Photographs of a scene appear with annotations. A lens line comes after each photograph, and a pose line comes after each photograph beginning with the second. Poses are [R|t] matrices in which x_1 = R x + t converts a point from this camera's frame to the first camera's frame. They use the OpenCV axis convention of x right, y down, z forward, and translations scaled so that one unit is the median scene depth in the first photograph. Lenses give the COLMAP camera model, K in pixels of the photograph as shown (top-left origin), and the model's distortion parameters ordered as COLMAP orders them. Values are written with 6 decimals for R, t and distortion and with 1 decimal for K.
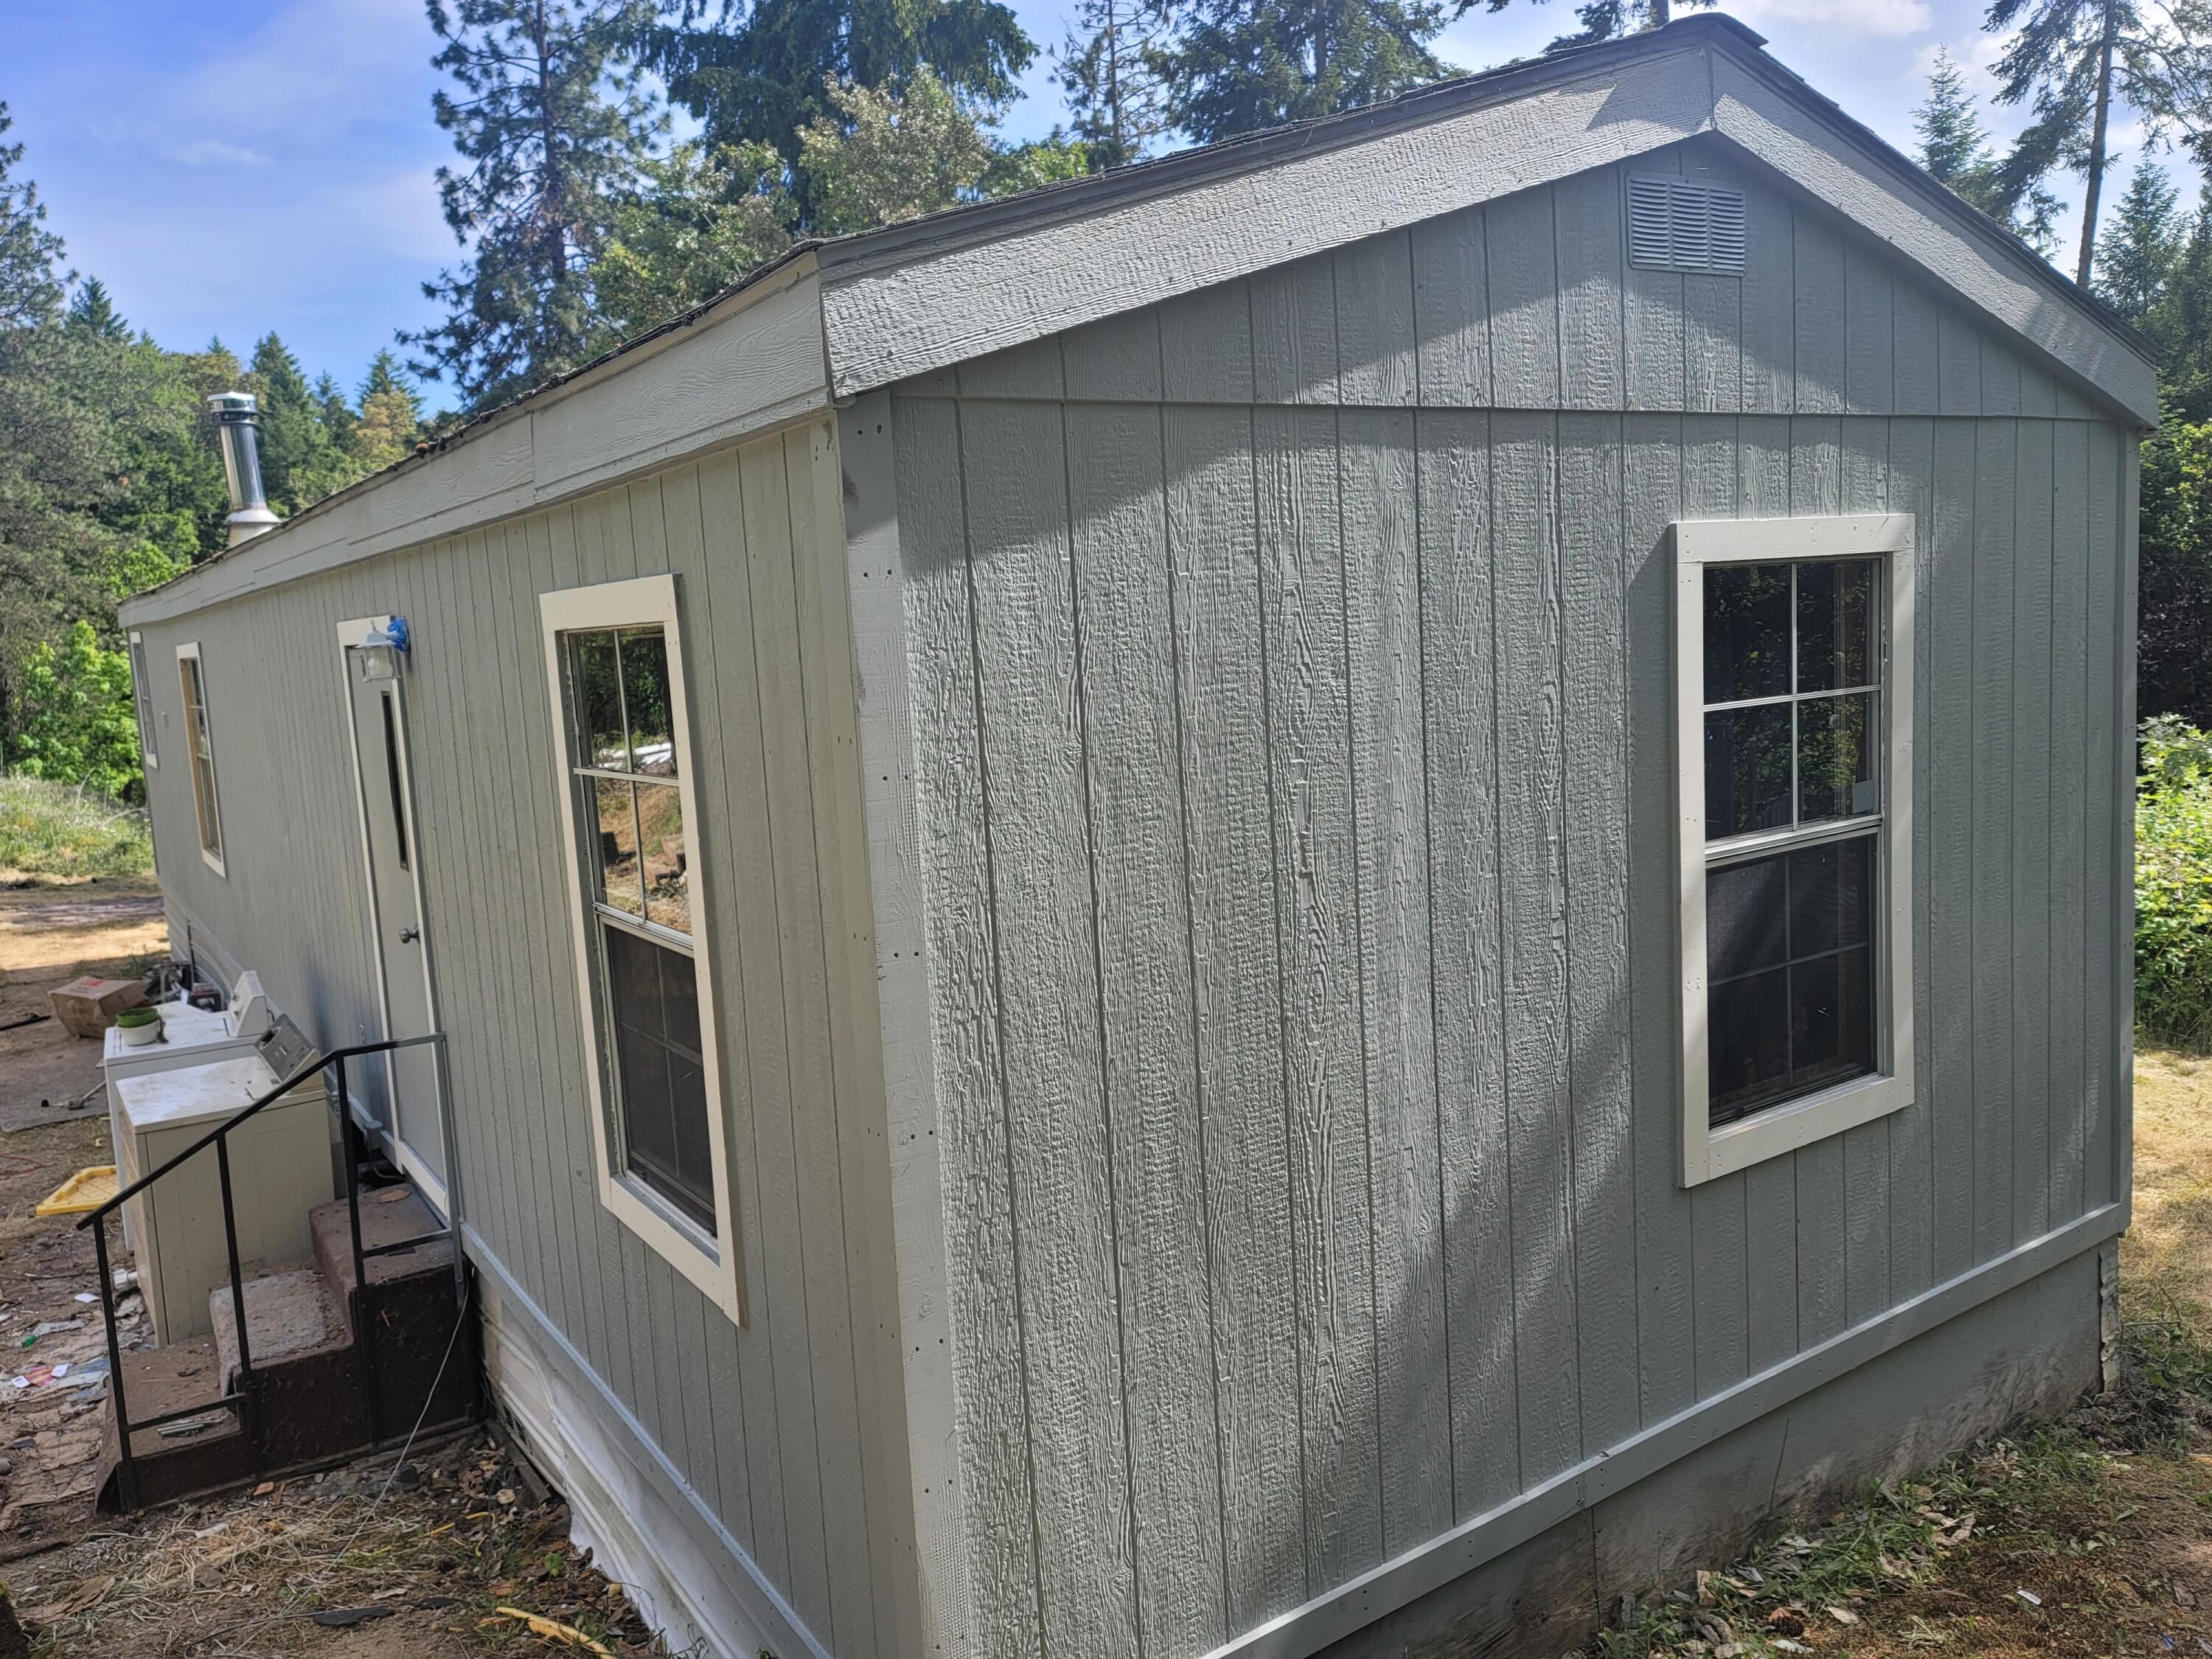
lens RADIAL K [[1575.3, 0, 1100.5], [0, 1575.3, 727.2], [0, 0, 1]] dist [0.079854, -0.072645]
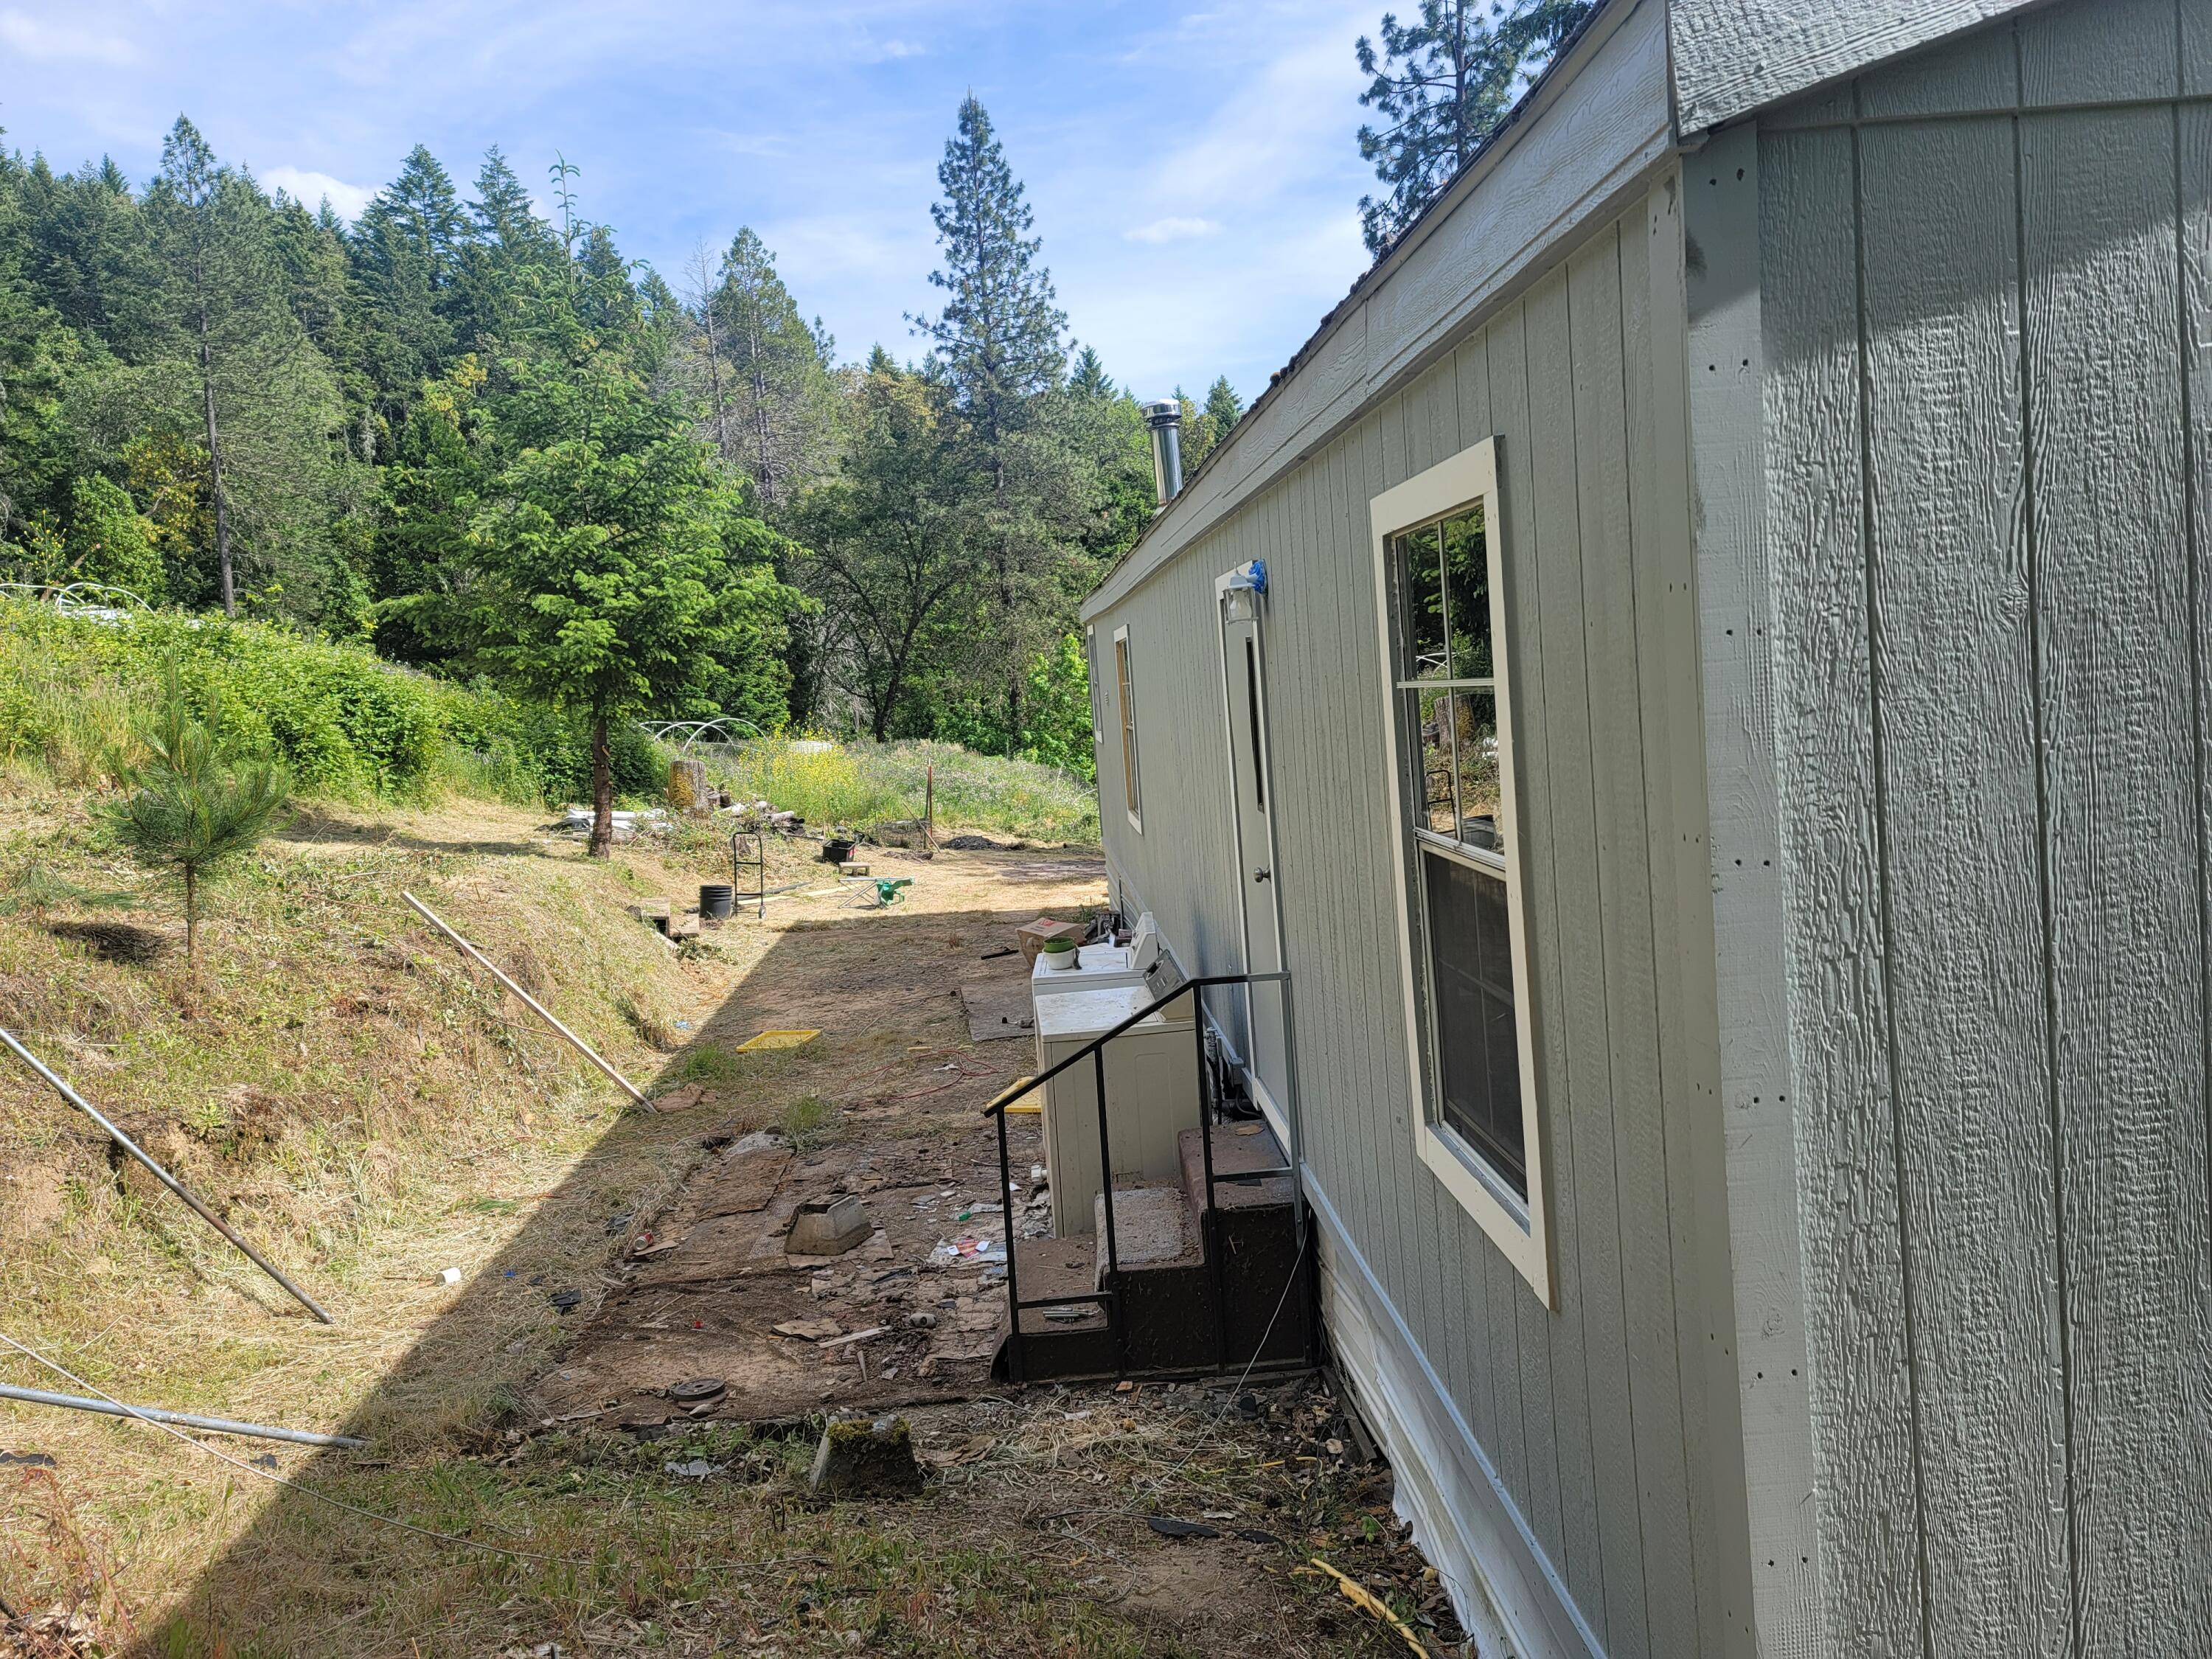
lens RADIAL K [[1587.4, 0, 1196.9], [0, 1587.4, 792.5], [0, 0, 1]] dist [0.091484, -0.094776]
pose [[0.881088, 0.027311, -0.472164, 0.003156], [-0.011610, 0.999279, 0.036134, 0.058942], [0.472810, -0.026356, 0.880770, 0.135632]]
